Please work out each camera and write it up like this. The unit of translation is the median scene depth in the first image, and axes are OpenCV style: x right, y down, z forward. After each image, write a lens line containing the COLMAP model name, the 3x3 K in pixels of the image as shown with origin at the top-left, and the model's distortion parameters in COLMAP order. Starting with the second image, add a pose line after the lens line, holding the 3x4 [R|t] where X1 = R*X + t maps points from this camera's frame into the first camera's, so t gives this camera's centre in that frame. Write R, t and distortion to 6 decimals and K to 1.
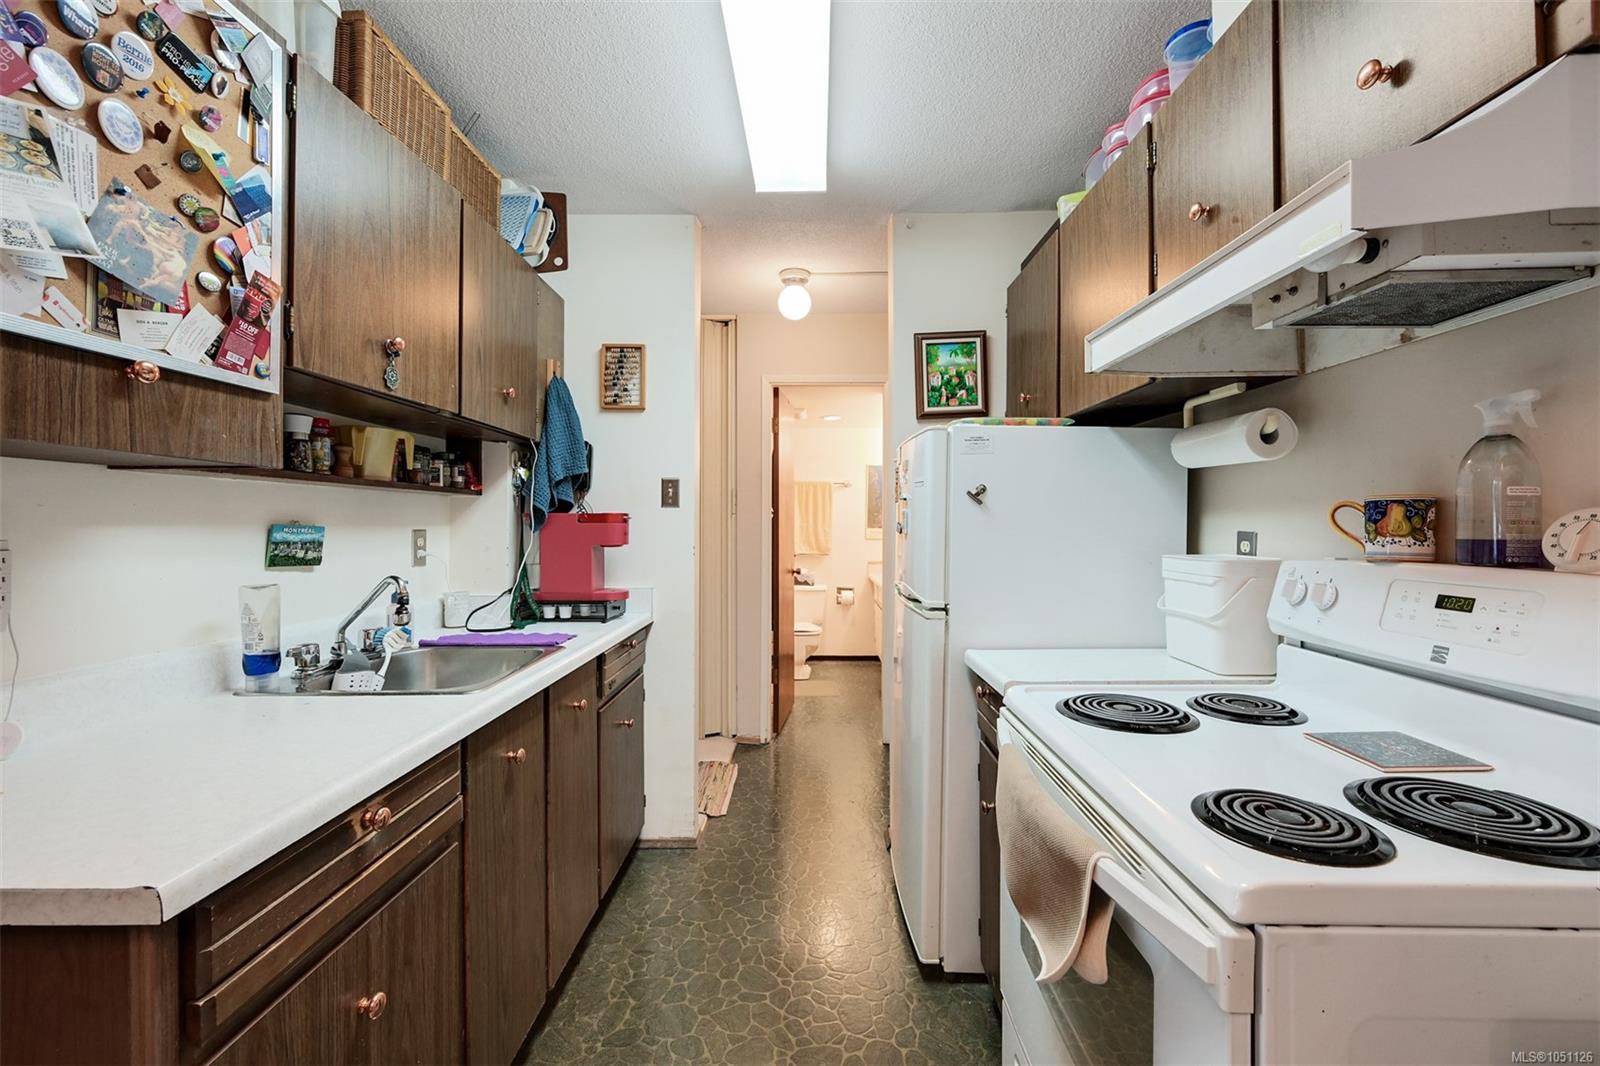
lens RADIAL K [[646.7, 0, 801.7], [0, 646.7, 525.1], [0, 0, 1]] dist [-0.003279, 0.000516]
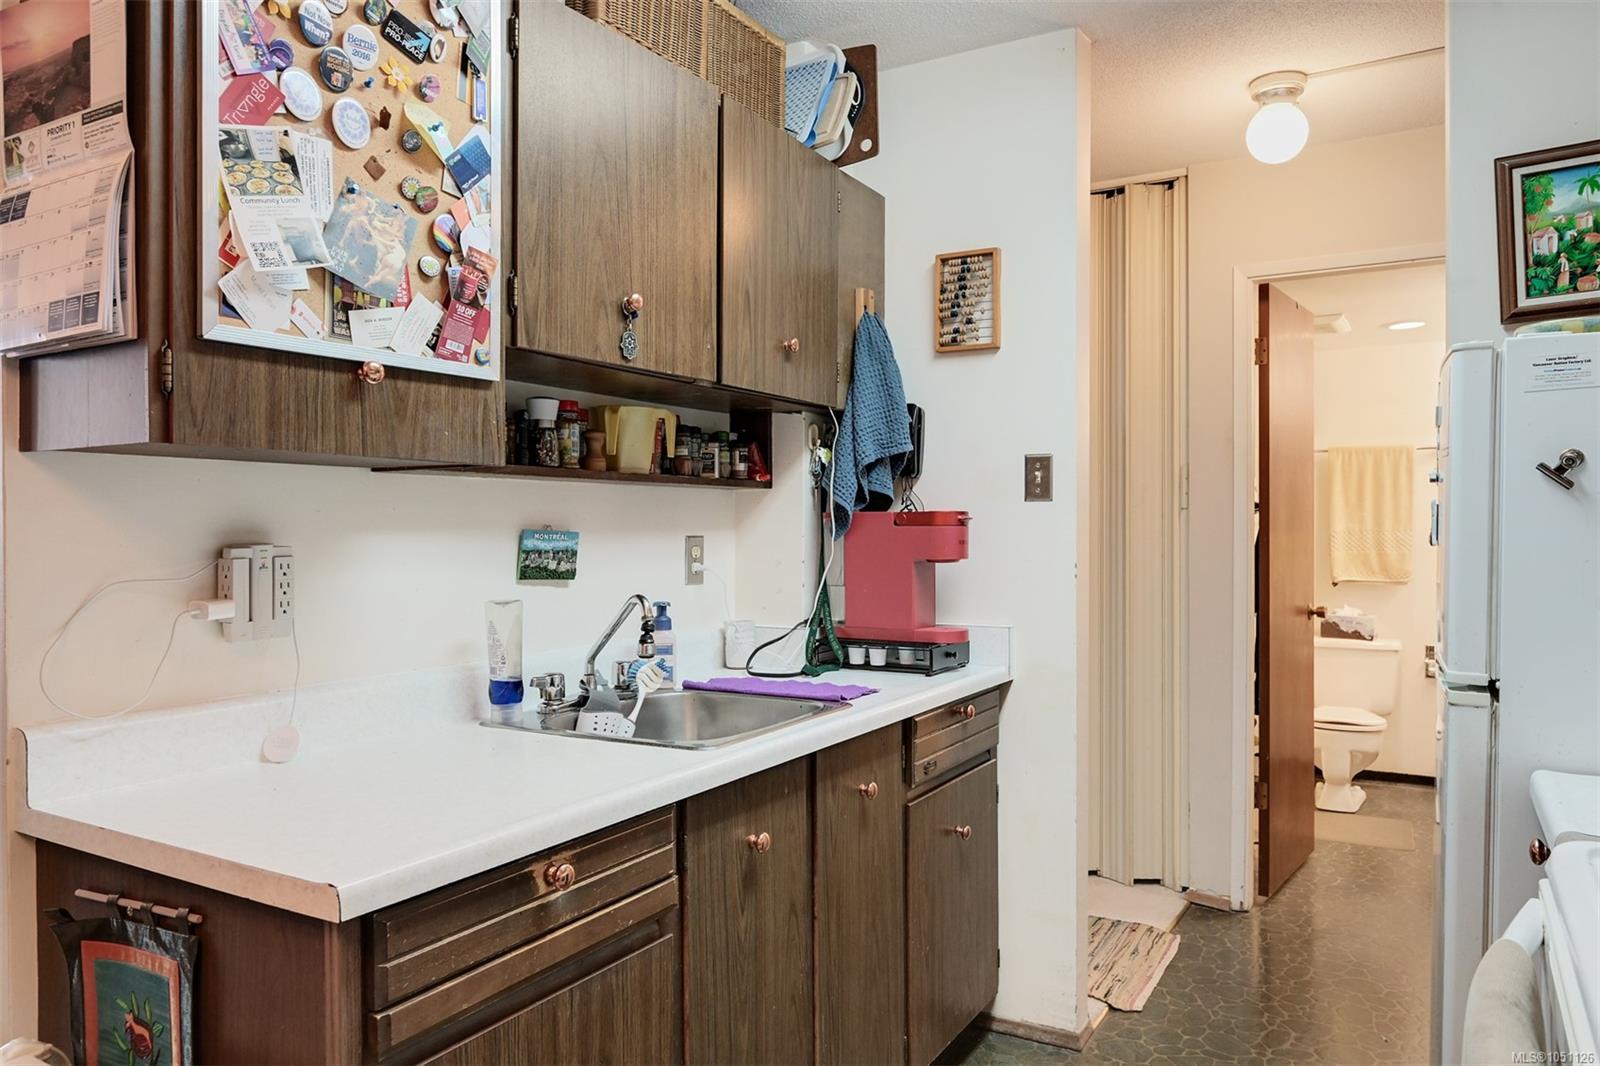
lens RADIAL K [[1082.6, 0, 800.1], [0, 1082.6, 532.6], [0, 0, 1]] dist [-0.005739, 0.001455]
pose [[0.866981, 0.000405, -0.498341, 0.184172], [0.001980, 0.999989, 0.004257, -0.002263], [0.498337, -0.004678, 0.866971, -0.044571]]
